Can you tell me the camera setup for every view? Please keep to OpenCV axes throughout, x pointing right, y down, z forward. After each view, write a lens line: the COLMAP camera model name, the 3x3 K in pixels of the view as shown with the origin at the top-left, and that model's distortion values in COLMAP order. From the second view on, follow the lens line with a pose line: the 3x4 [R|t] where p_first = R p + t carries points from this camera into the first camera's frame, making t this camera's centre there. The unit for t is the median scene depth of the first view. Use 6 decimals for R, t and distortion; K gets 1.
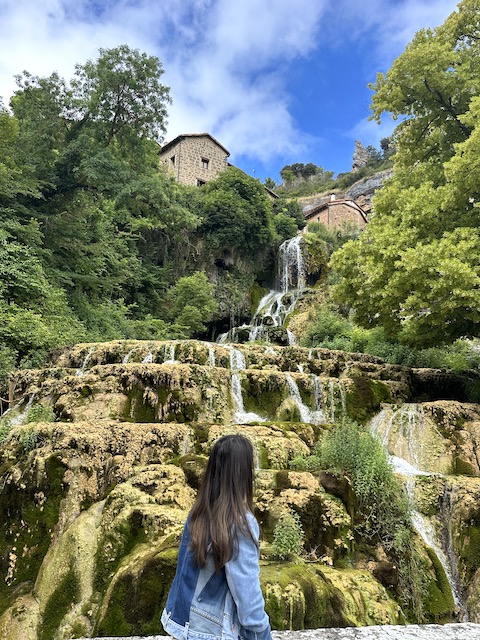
lens RADIAL K [[483.2, 0, 240.0], [0, 483.2, 320.0], [0, 0, 1]] dist [0.089120, -0.116409]
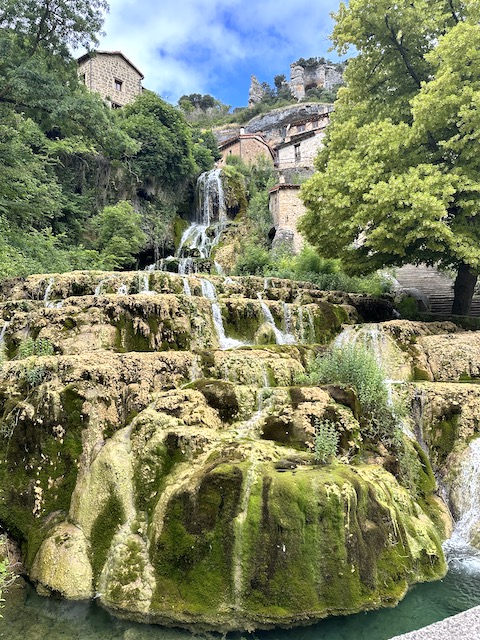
lens RADIAL K [[448.9, 0, 240.0], [0, 448.9, 320.0], [0, 0, 1]] dist [0.198689, -0.381659]
pose [[0.973622, -0.034697, 0.225515, -0.200032], [0.001205, 0.989138, 0.146983, 0.006097], [-0.228165, -0.142834, 0.963088, 0.048145]]
